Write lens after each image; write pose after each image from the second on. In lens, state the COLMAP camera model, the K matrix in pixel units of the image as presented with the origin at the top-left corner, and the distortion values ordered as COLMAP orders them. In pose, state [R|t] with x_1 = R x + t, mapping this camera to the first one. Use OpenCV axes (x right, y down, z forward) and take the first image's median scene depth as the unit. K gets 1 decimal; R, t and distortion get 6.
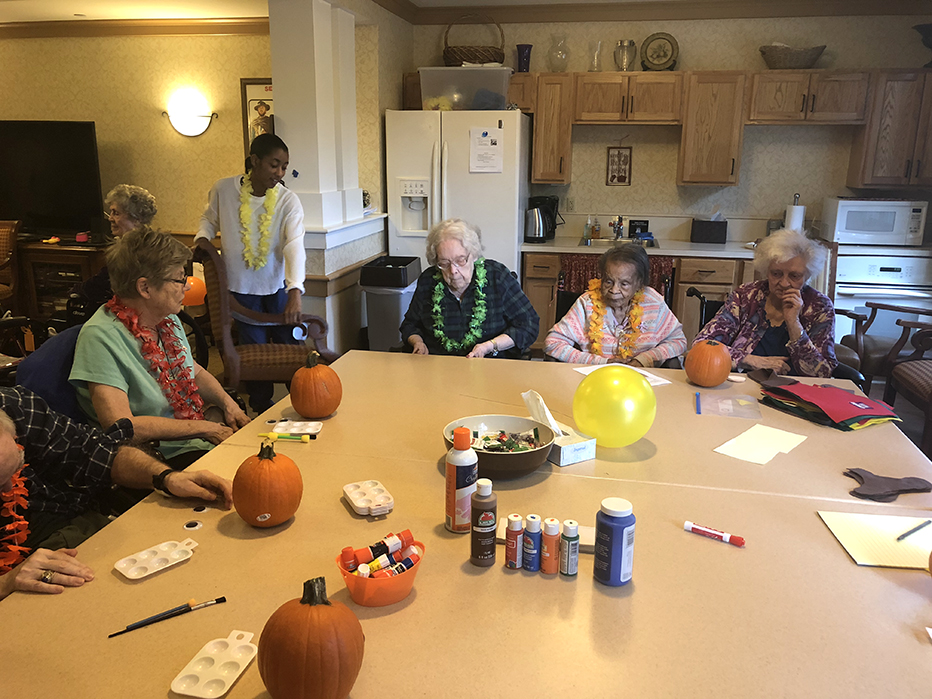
lens RADIAL K [[760.7, 0, 464.8], [0, 760.7, 347.3], [0, 0, 1]] dist [0.017901, -0.012130]
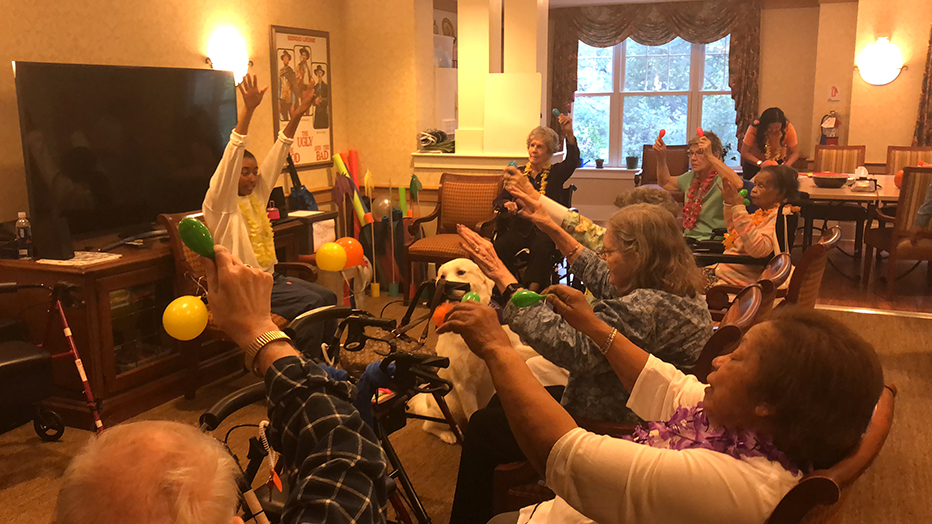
lens RADIAL K [[885.9, 0, 464.7], [0, 885.9, 265.6], [0, 0, 1]] dist [0.098124, -0.237835]
pose [[0.205600, -0.195277, 0.958955, -1.528228], [0.258668, 0.955885, 0.139194, -0.189519], [-0.943832, 0.219433, 0.247042, 0.663239]]
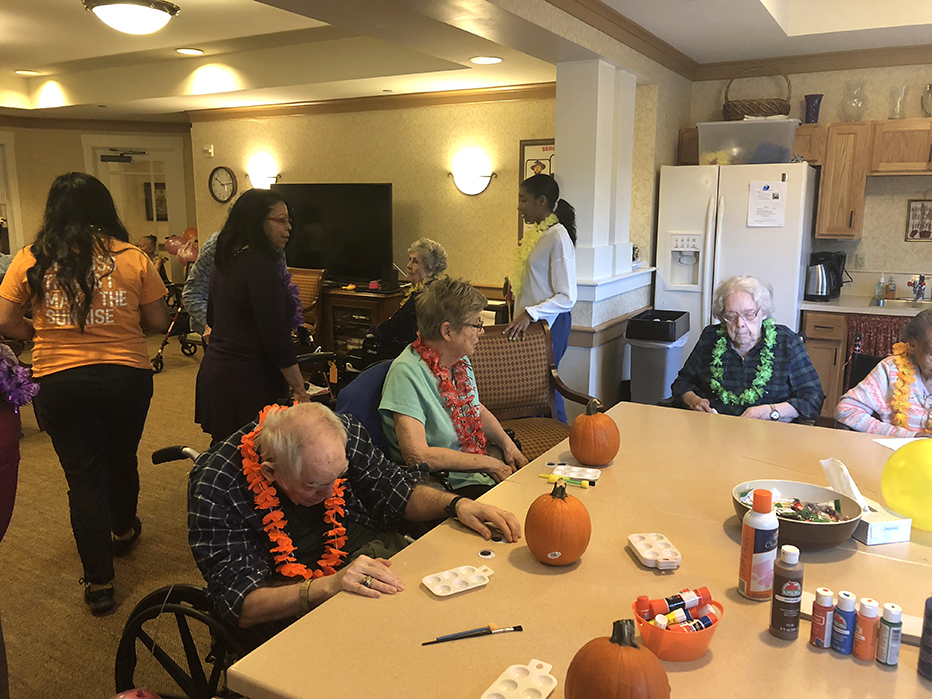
lens RADIAL K [[762.0, 0, 468.4], [0, 762.0, 347.7], [0, 0, 1]] dist [0.016192, -0.010008]
pose [[0.949166, 0.049829, -0.310808, -0.019492], [-0.071293, 0.995763, -0.058079, 0.003335], [0.306597, 0.077285, 0.948697, -0.011783]]
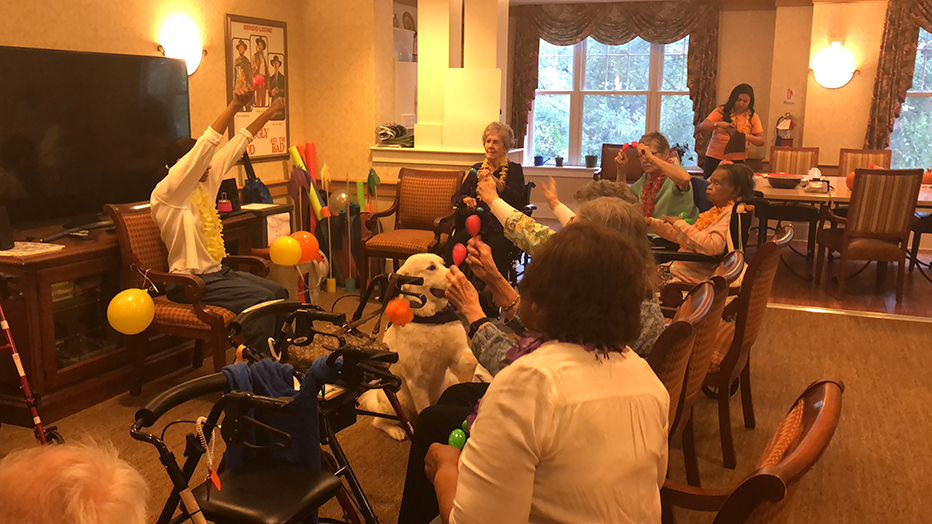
lens RADIAL K [[884.4, 0, 469.5], [0, 884.4, 266.3], [0, 0, 1]] dist [0.095953, -0.208764]
pose [[0.160591, -0.196918, 0.967178, -1.517379], [0.241655, 0.957918, 0.154908, -0.184621], [-0.956981, 0.208847, 0.201419, 0.660881]]
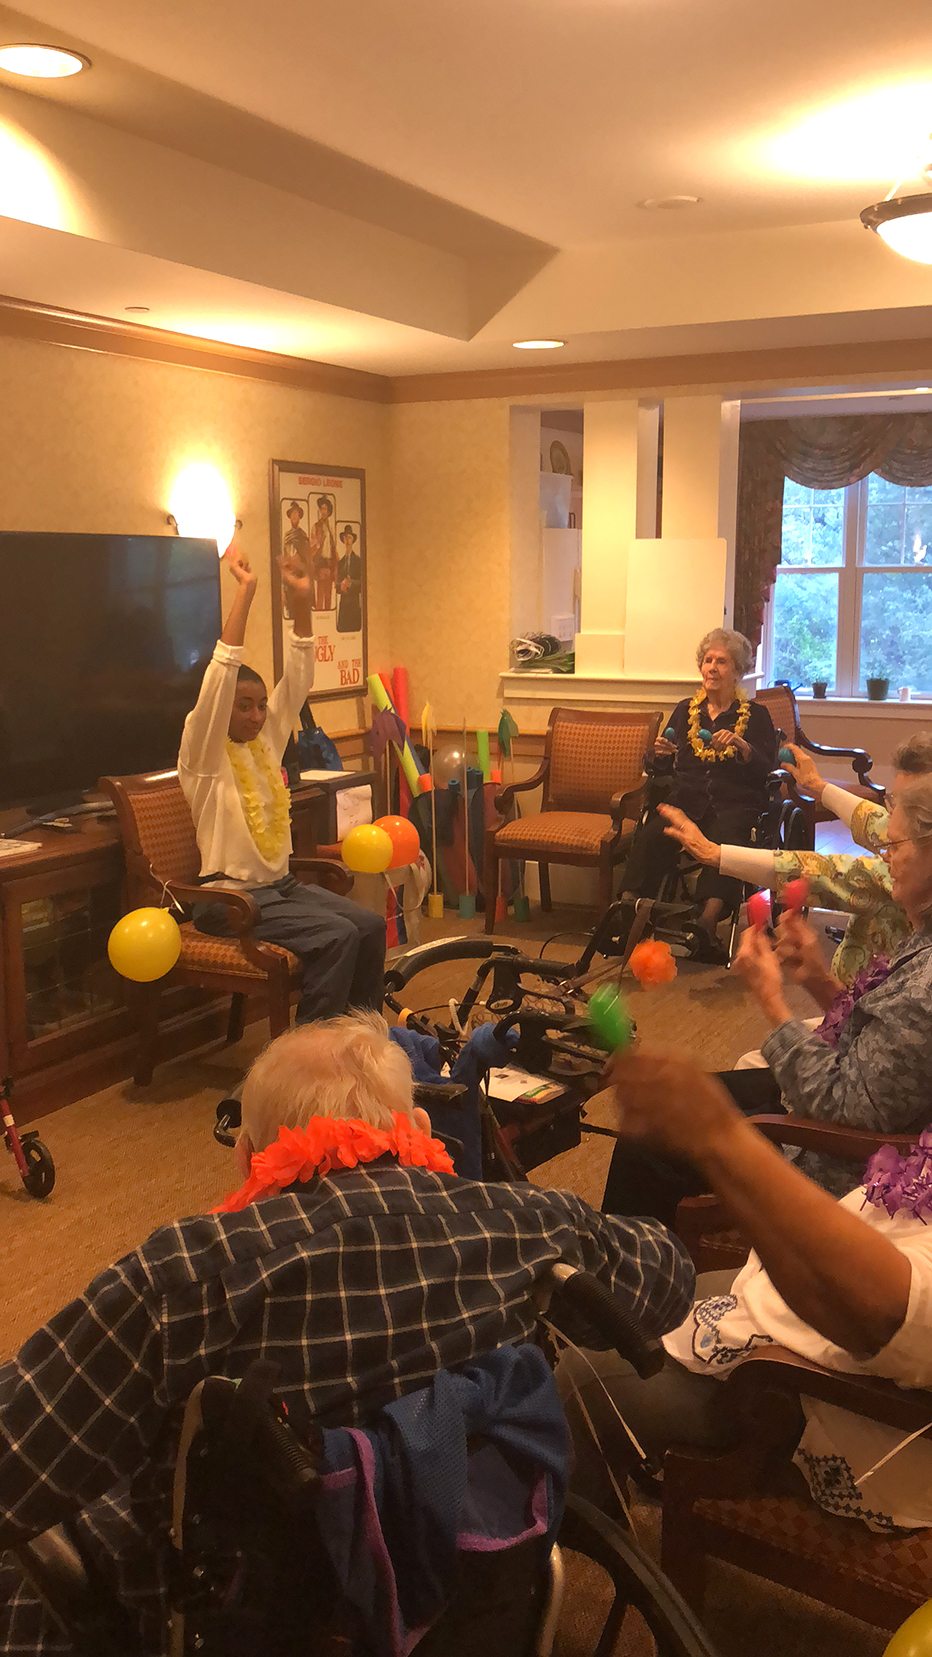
lens RADIAL K [[1574.6, 0, 466.0], [0, 1574.6, 809.1], [0, 0, 1]] dist [0.104127, -0.262957]
pose [[0.266428, -0.159618, 0.950546, -1.581830], [0.253251, 0.963135, 0.090748, -0.204980], [-0.929989, 0.216549, 0.297030, 0.672801]]
